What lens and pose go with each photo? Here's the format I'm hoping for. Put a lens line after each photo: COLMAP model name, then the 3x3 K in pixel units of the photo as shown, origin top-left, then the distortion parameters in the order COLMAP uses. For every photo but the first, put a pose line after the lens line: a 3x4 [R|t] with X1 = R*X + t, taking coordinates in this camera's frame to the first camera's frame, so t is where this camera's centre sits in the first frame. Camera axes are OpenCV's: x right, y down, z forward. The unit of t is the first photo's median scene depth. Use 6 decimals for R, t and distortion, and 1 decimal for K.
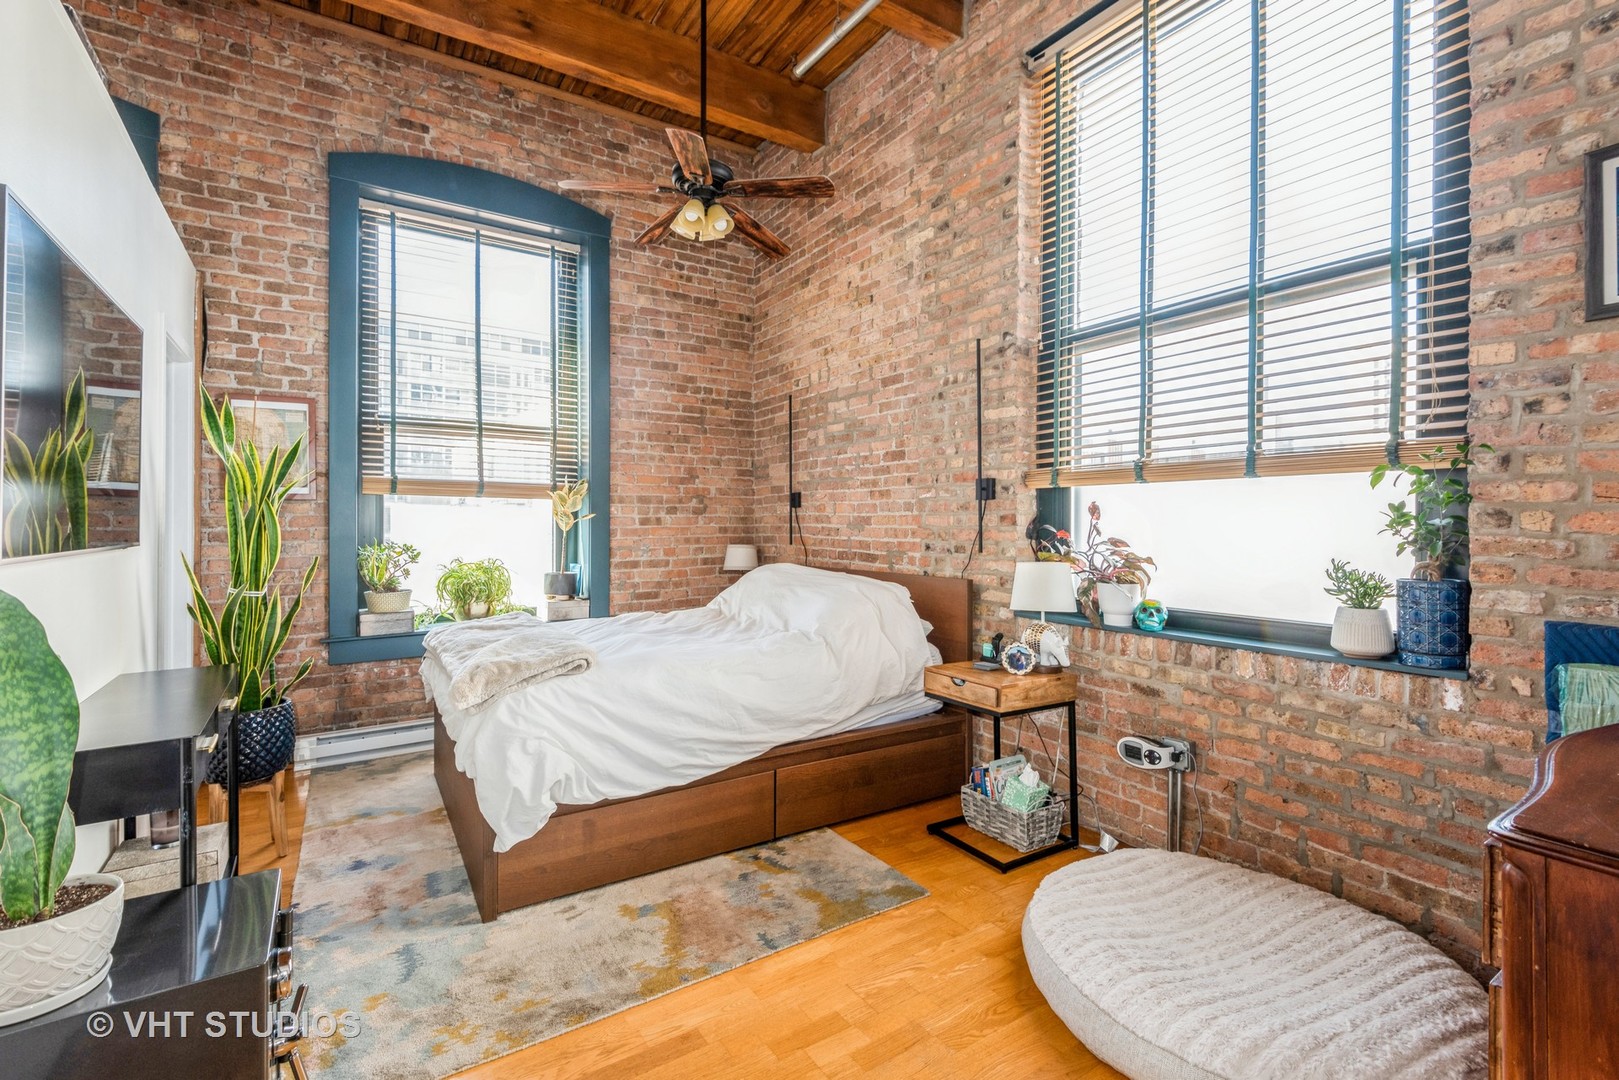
lens RADIAL K [[730.3, 0, 810.1], [0, 730.3, 528.0], [0, 0, 1]] dist [0.023613, -0.011412]
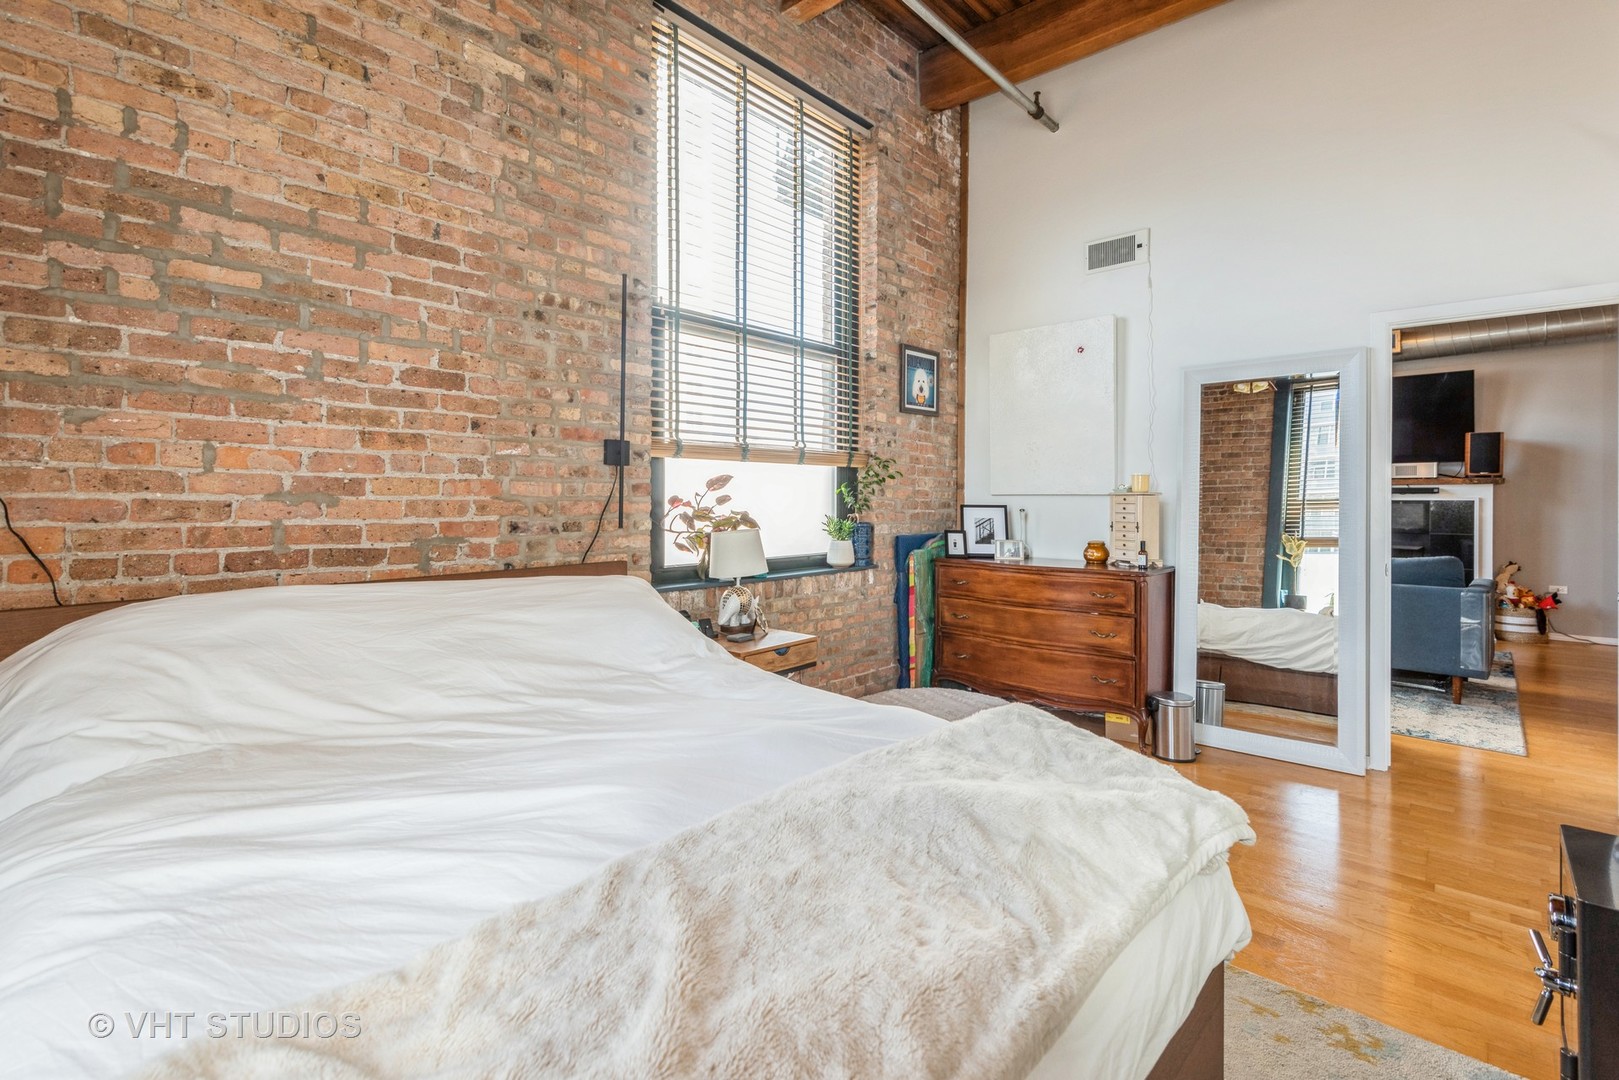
lens RADIAL K [[730.3, 0, 806.9], [0, 730.3, 504.9], [0, 0, 1]] dist [0.023613, -0.011412]
pose [[-0.256138, -0.011535, 0.966571, -0.595314], [0.005261, 0.999897, 0.013327, -0.002759], [-0.966626, 0.008499, -0.256051, 0.940297]]
